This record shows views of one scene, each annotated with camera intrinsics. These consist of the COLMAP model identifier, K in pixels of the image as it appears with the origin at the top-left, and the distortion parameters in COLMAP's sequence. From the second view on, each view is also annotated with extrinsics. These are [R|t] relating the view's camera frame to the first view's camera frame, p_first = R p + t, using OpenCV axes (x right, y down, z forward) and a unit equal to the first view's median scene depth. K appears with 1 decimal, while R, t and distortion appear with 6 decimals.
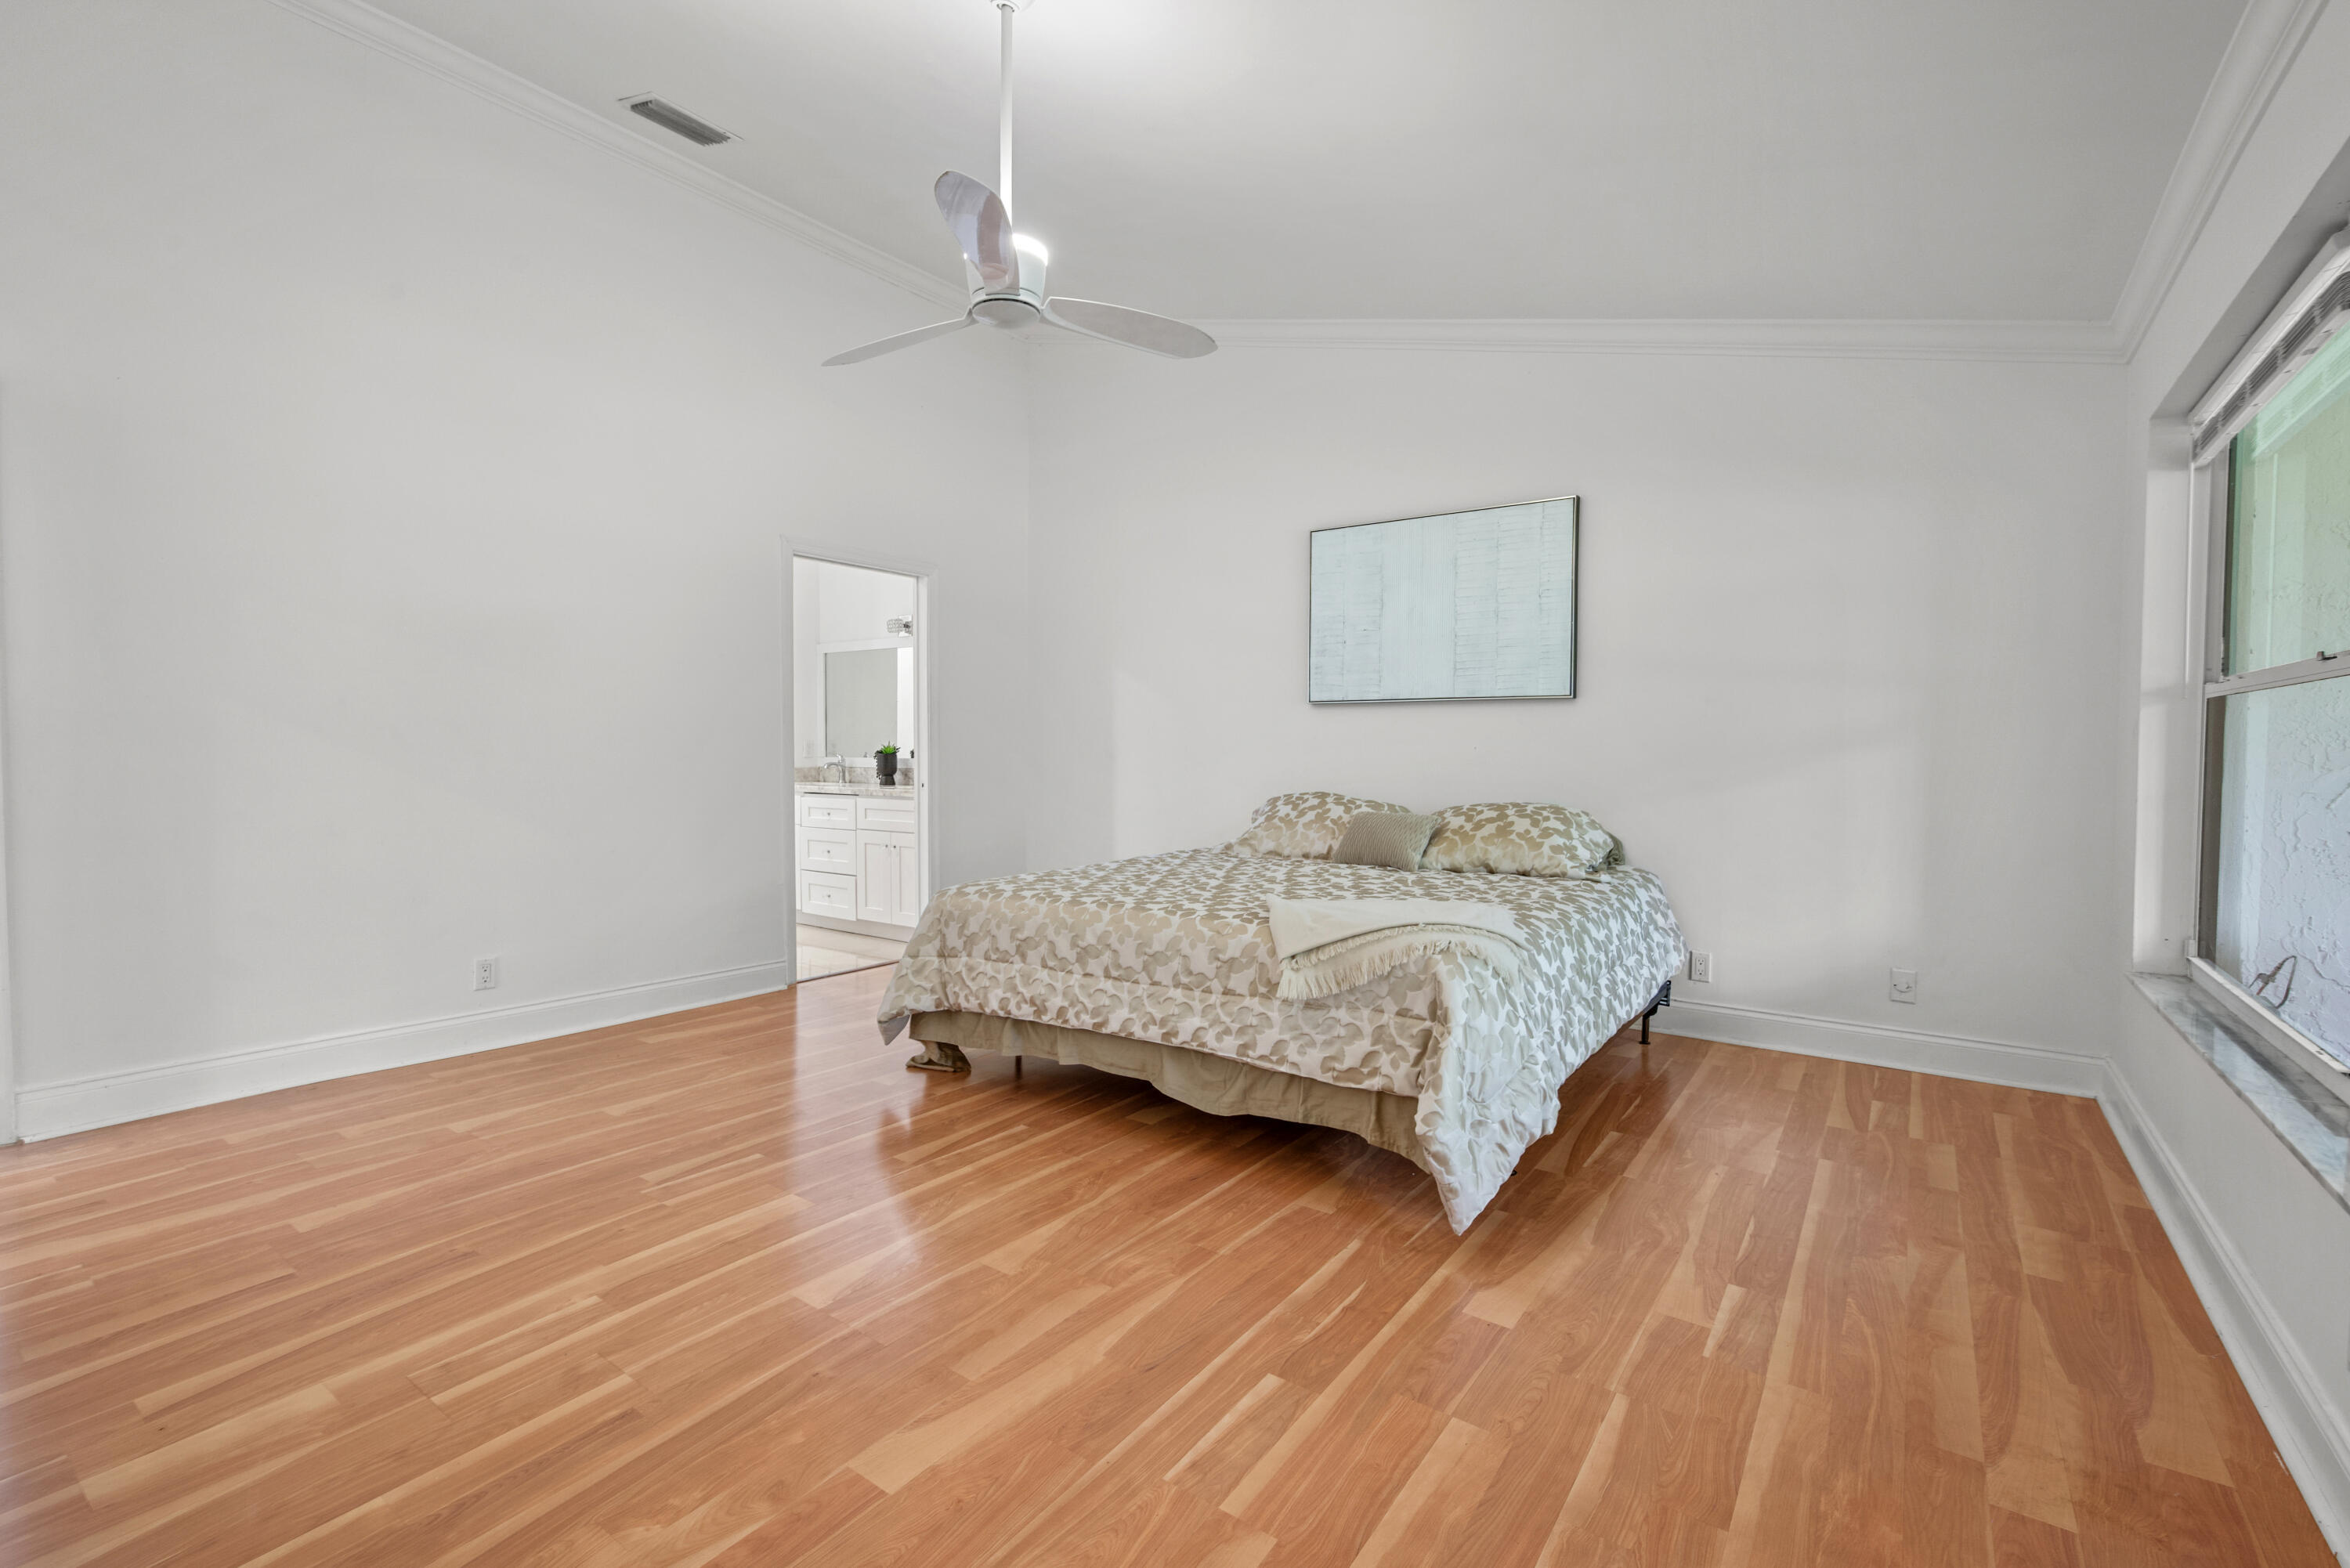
lens RADIAL K [[1037.8, 0, 1154.2], [0, 1037.8, 758.6], [0, 0, 1]] dist [0.004092, 0.000239]
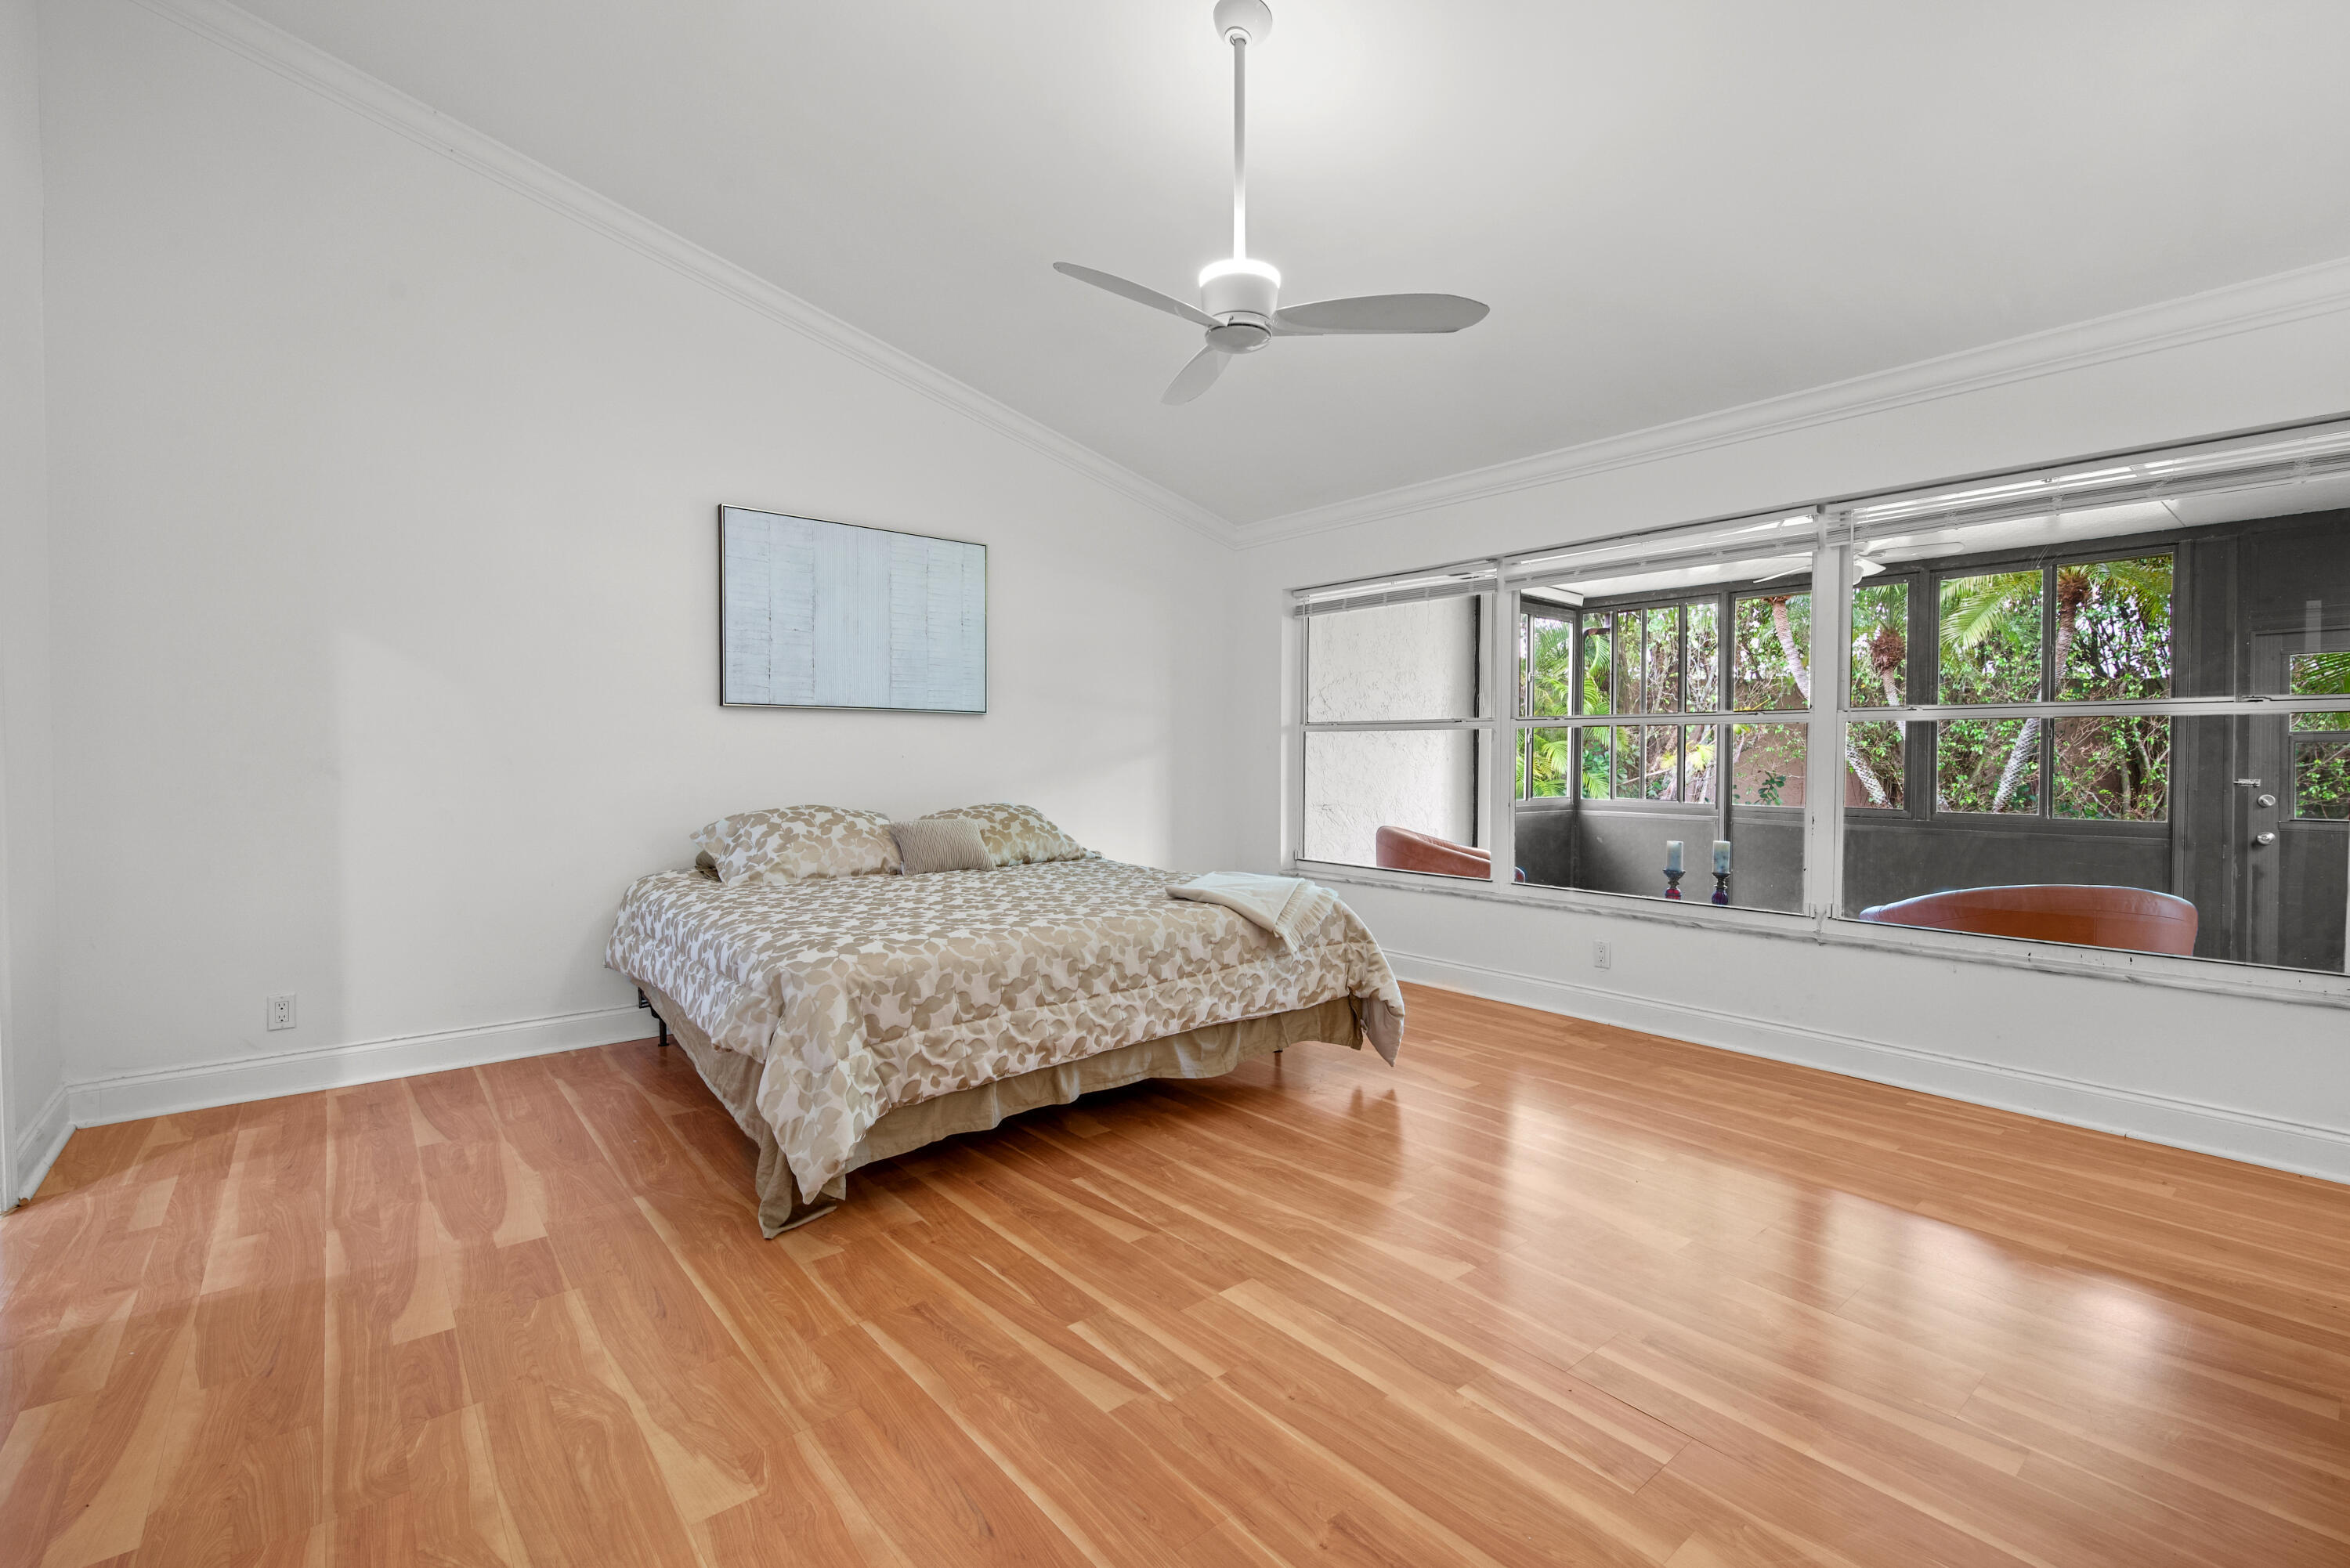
lens RADIAL K [[1053.4, 0, 1179.2], [0, 1053.4, 746.1], [0, 0, 1]] dist [-0.001490, -0.000187]
pose [[0.228990, 0.005148, 0.973415, -1.062187], [0.006370, 0.999957, -0.006787, -0.018024], [-0.973408, 0.007755, 0.228947, 0.741621]]
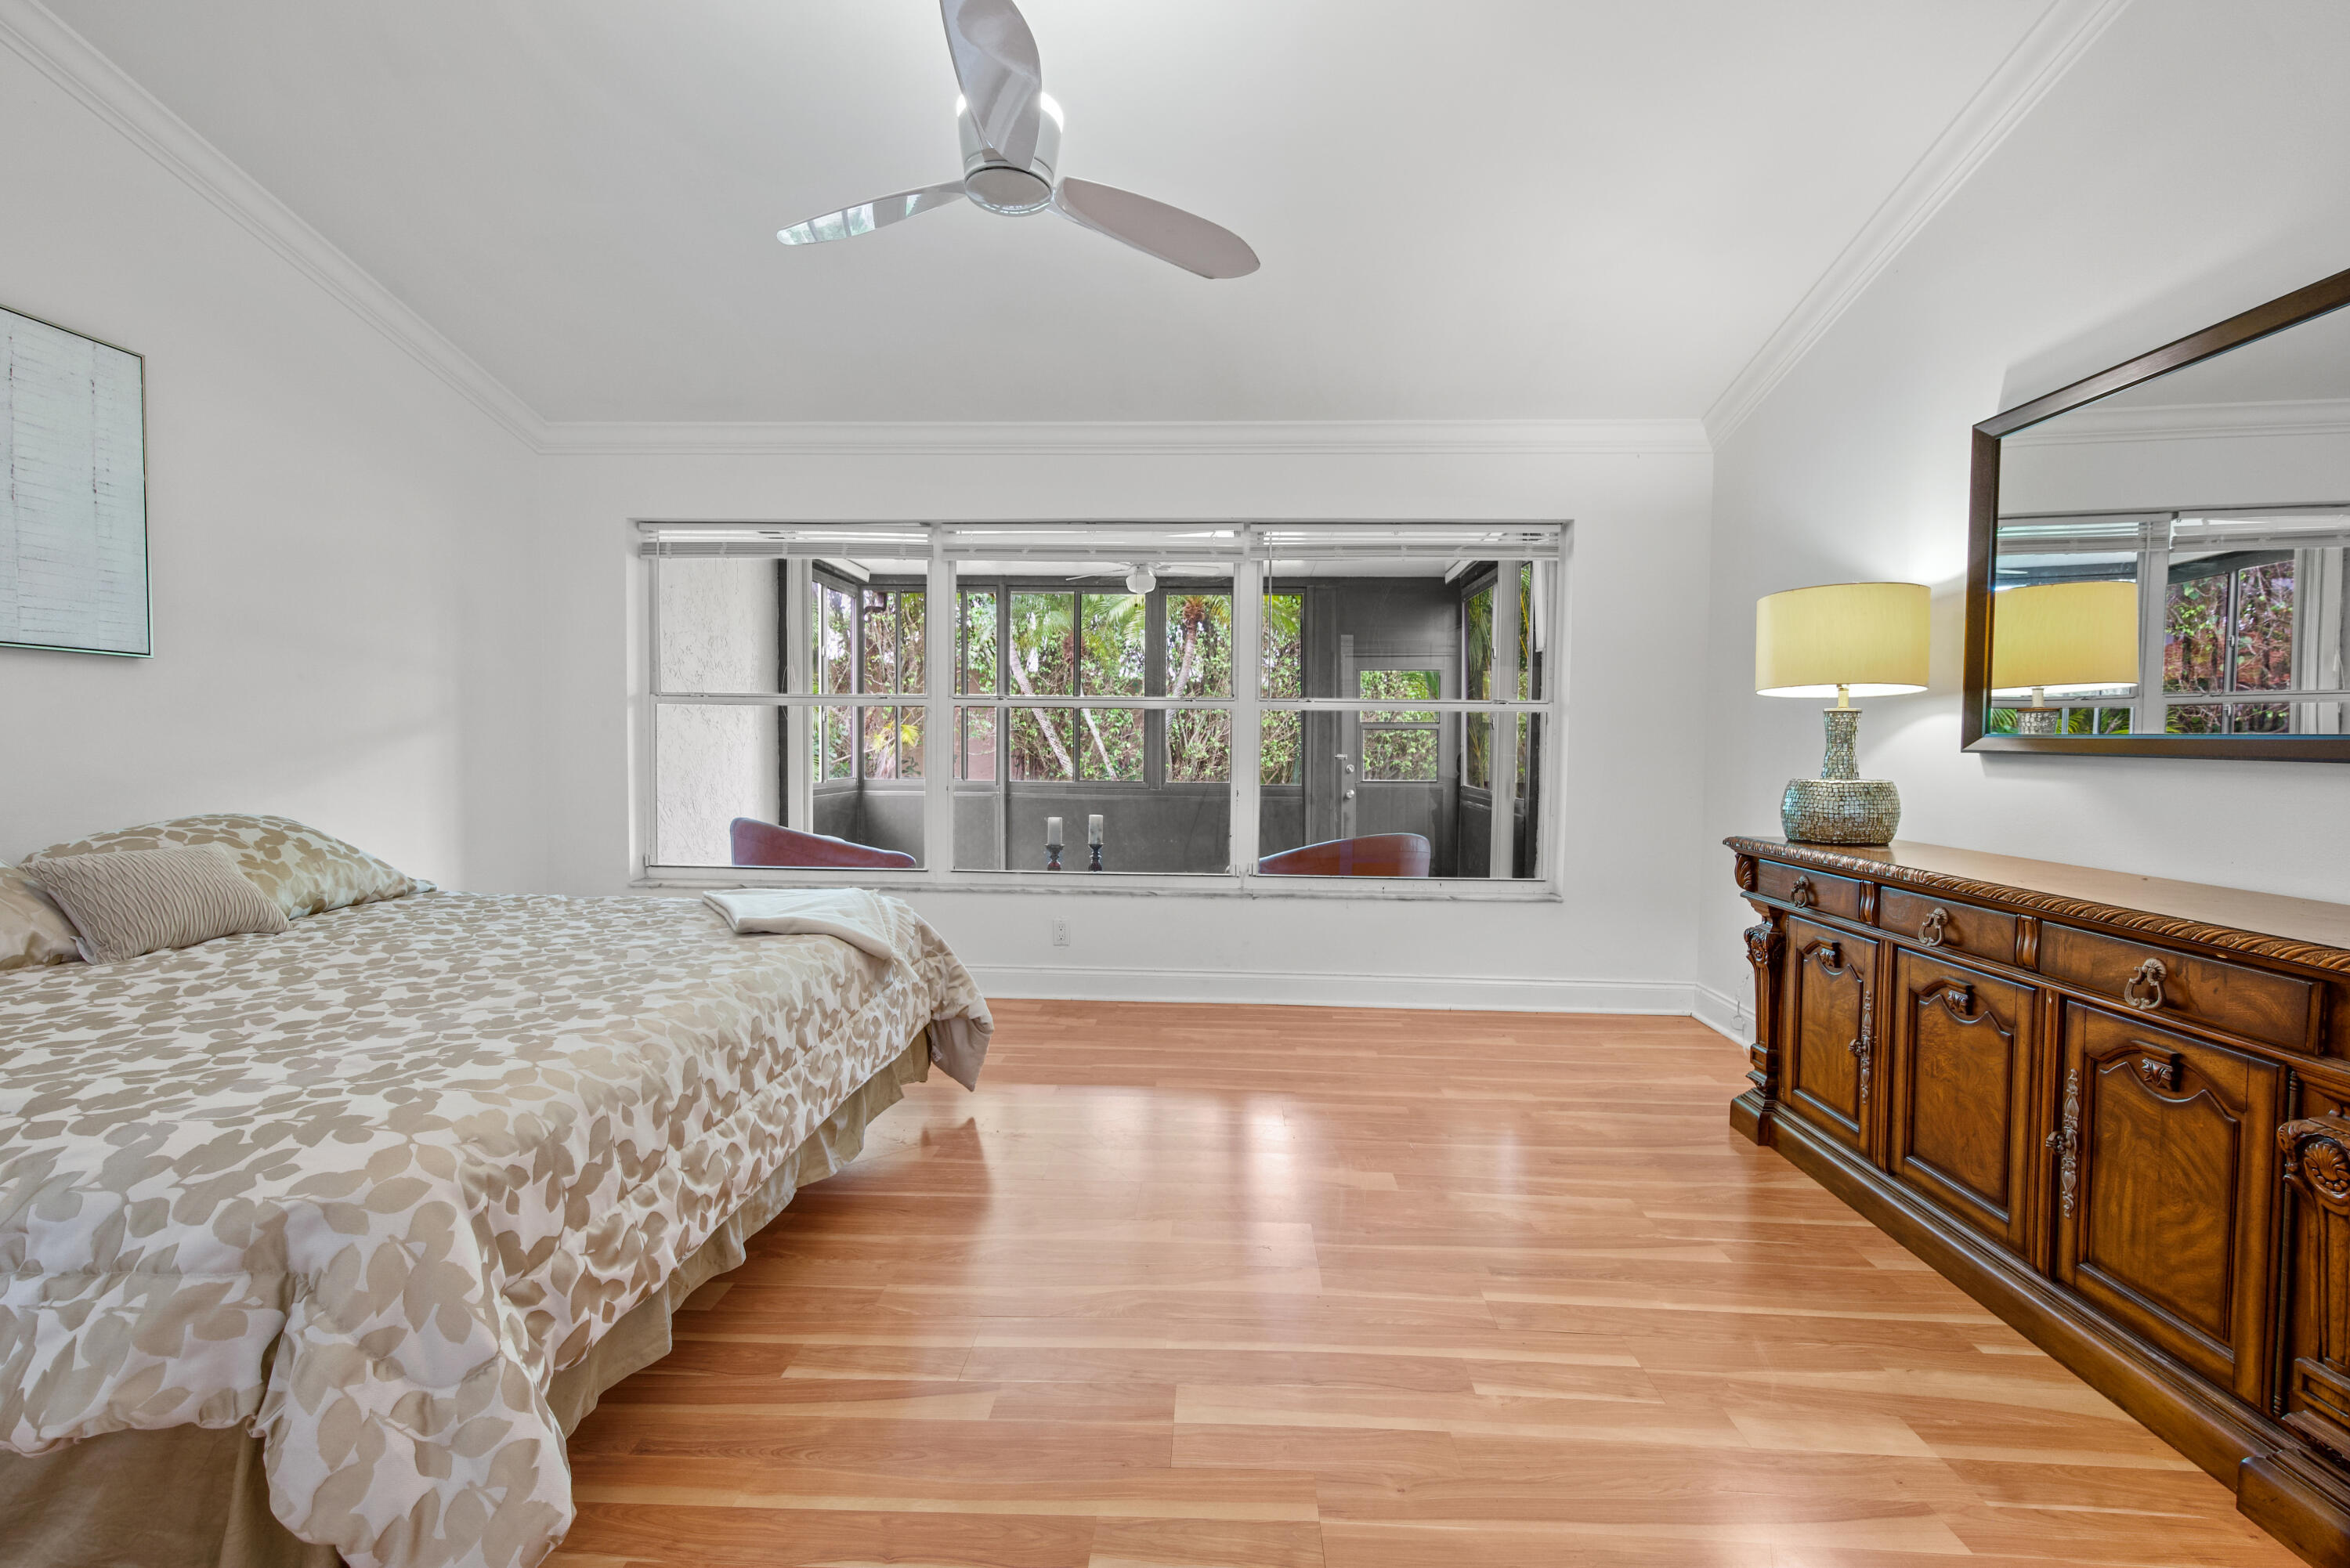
lens RADIAL K [[1040.8, 0, 1192.6], [0, 1040.8, 760.8], [0, 0, 1]] dist [-0.004790, 0.000913]
pose [[-0.574004, -0.025970, 0.818440, -0.792113], [-0.003755, 0.999570, 0.029084, -0.020888], [-0.818844, 0.013621, -0.573855, 1.218407]]
